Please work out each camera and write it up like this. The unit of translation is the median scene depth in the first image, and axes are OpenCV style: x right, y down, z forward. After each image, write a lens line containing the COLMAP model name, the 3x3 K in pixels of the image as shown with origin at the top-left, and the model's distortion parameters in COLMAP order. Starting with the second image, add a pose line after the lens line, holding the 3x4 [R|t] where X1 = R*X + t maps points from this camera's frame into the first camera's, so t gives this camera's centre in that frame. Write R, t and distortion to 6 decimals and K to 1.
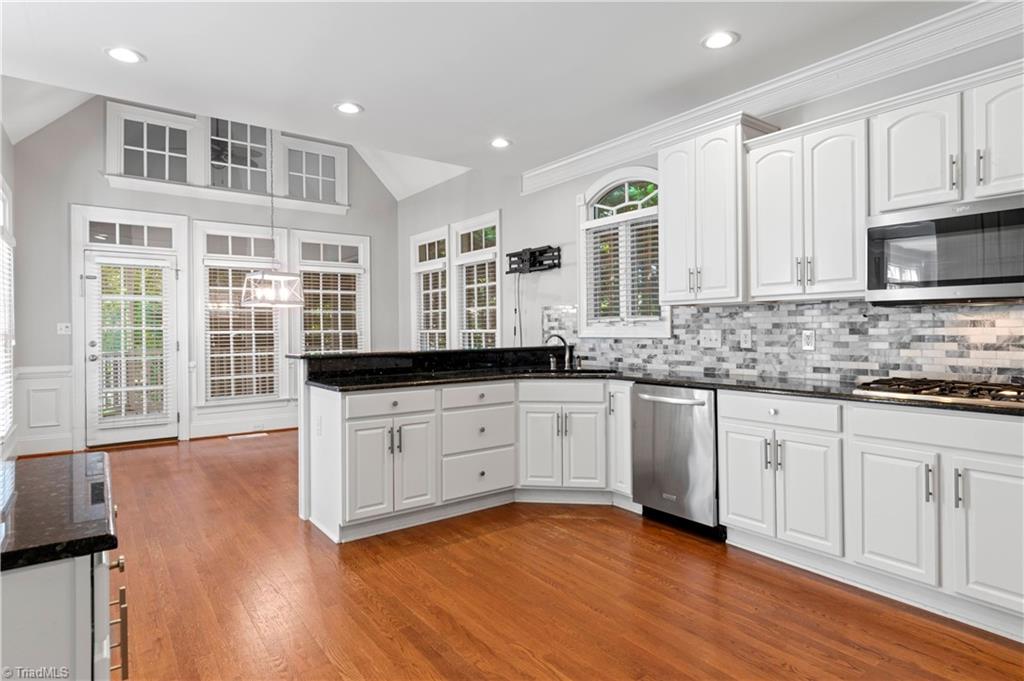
lens RADIAL K [[555.8, 0, 521.9], [0, 555.8, 337.1], [0, 0, 1]] dist [0.016701, 0.001175]
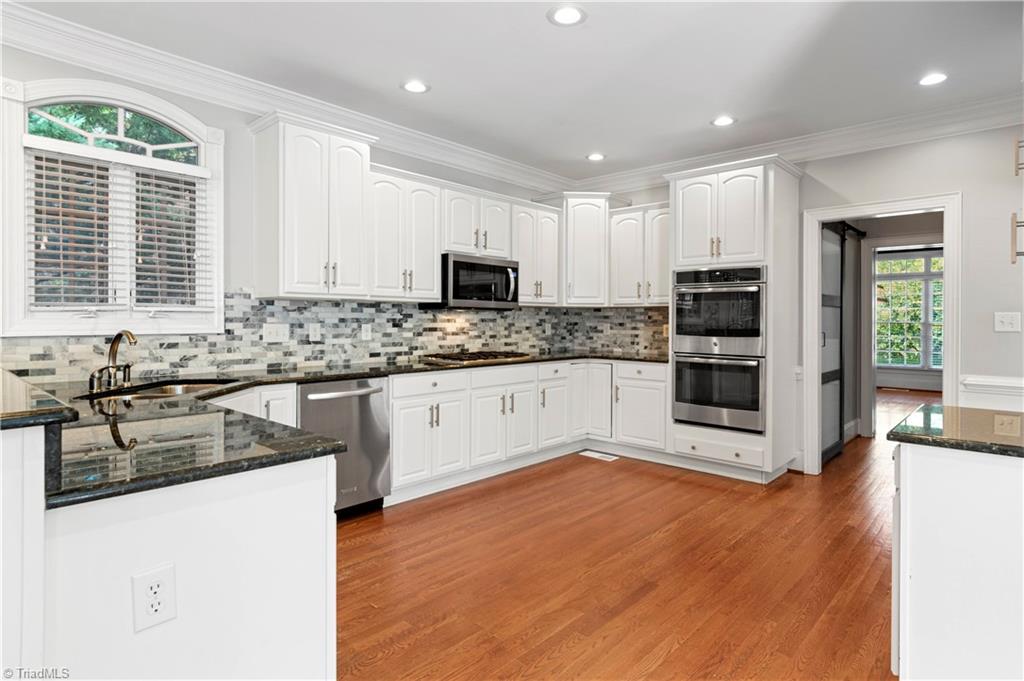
lens RADIAL K [[555.8, 0, 519.3], [0, 555.8, 329.5], [0, 0, 1]] dist [0.016701, 0.001175]
pose [[-0.174321, -0.004070, 0.984680, -0.693614], [0.015653, 0.999854, 0.006904, -0.003391], [-0.984564, 0.016617, -0.174232, 0.779064]]
